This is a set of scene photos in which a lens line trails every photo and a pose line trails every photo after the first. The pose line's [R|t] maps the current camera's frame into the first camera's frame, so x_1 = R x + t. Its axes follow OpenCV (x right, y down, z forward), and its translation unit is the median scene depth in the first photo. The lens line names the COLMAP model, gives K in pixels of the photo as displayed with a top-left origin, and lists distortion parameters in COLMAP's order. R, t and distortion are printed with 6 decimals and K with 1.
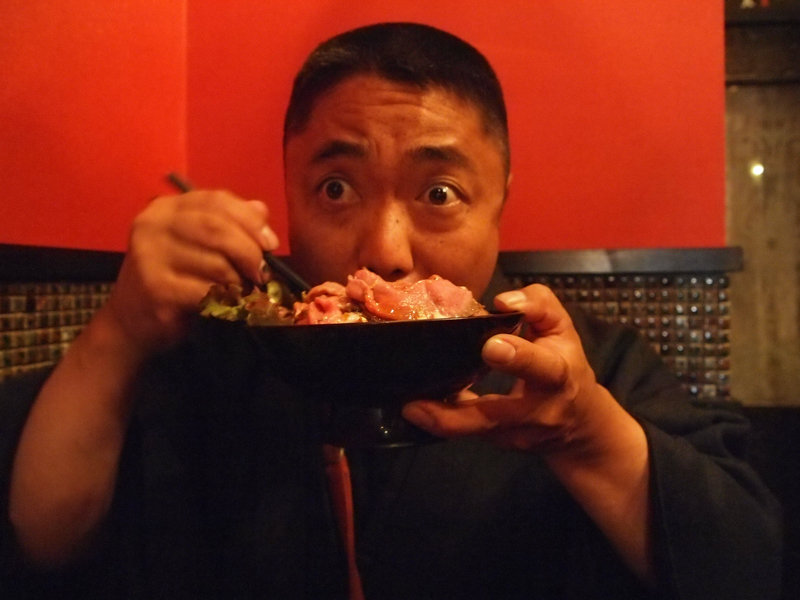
lens RADIAL K [[636.8, 0, 400.0], [0, 636.8, 300.0], [0, 0, 1]] dist [-0.034619, -0.009905]
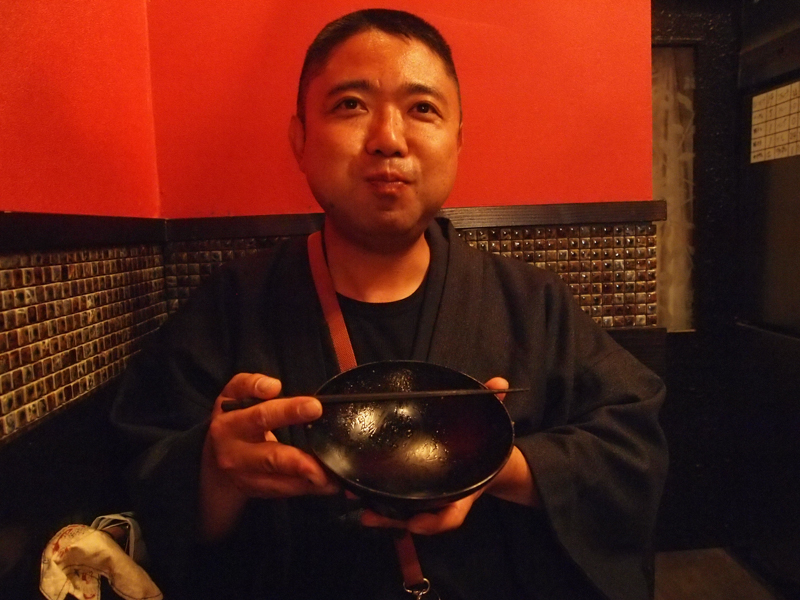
lens RADIAL K [[644.0, 0, 400.0], [0, 644.0, 300.0], [0, 0, 1]] dist [-0.036720, -0.001380]
pose [[0.974218, -0.053347, 0.219211, -0.230022], [0.036200, 0.996015, 0.081508, -0.010923], [-0.222685, -0.071471, 0.972267, -0.094286]]
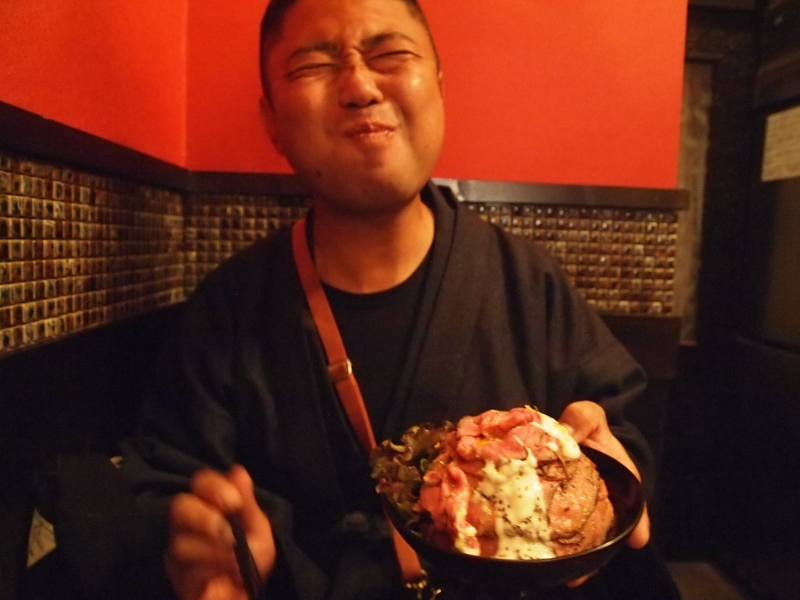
lens RADIAL K [[636.8, 0, 400.0], [0, 636.8, 300.0], [0, 0, 1]] dist [-0.034619, -0.009905]
pose [[0.973974, 0.021363, 0.225650, -0.266271], [-0.037086, 0.997152, 0.065670, 0.068126], [-0.223604, -0.072330, 0.971993, -0.073575]]
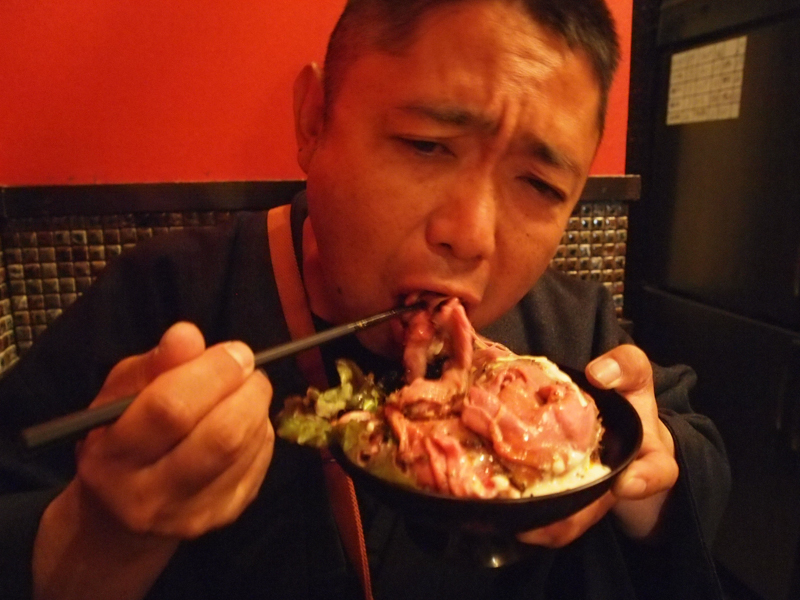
lens RADIAL K [[636.8, 0, 400.0], [0, 636.8, 300.0], [0, 0, 1]] dist [-0.034619, -0.009905]
pose [[0.919852, -0.080942, 0.383824, -0.230588], [0.013689, 0.984507, 0.174810, -0.068365], [-0.392027, -0.155545, 0.906709, 0.175875]]
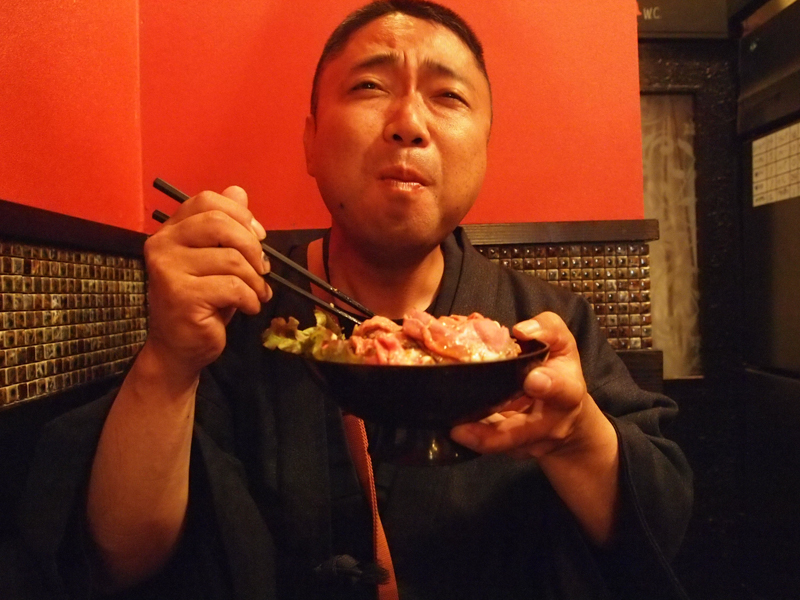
lens RADIAL K [[644.0, 0, 400.0], [0, 644.0, 300.0], [0, 0, 1]] dist [-0.036720, -0.001380]
pose [[0.978430, -0.024449, 0.205127, -0.177058], [0.028333, 0.999470, -0.016018, 0.071891], [-0.204627, 0.021484, 0.978604, -0.072327]]
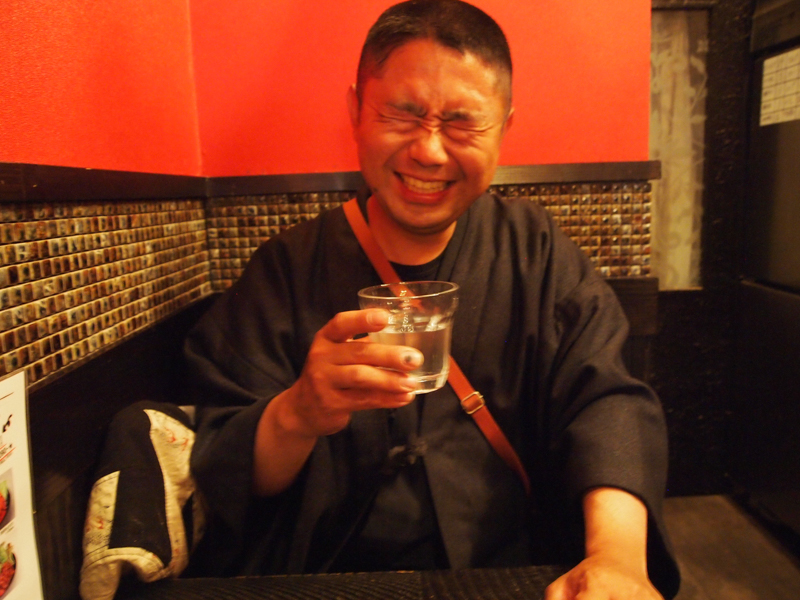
lens RADIAL K [[642.0, 0, 400.0], [0, 642.0, 300.0], [0, 0, 1]] dist [-0.040493, -0.001598]
pose [[0.980945, -0.059303, 0.185014, -0.252432], [0.033774, 0.989828, 0.138202, 0.003094], [-0.191328, -0.129319, 0.972970, -0.227935]]
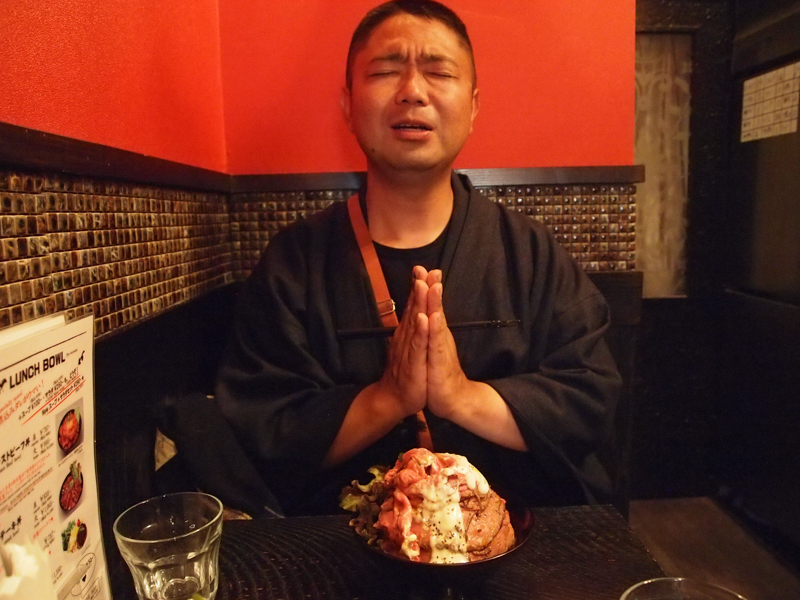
lens RADIAL K [[644.0, 0, 400.0], [0, 644.0, 300.0], [0, 0, 1]] dist [-0.036720, -0.001380]
pose [[0.978385, -0.043438, 0.202180, -0.316618], [0.022001, 0.994006, 0.107093, 0.053992], [-0.205620, -0.100330, 0.973475, -0.348918]]
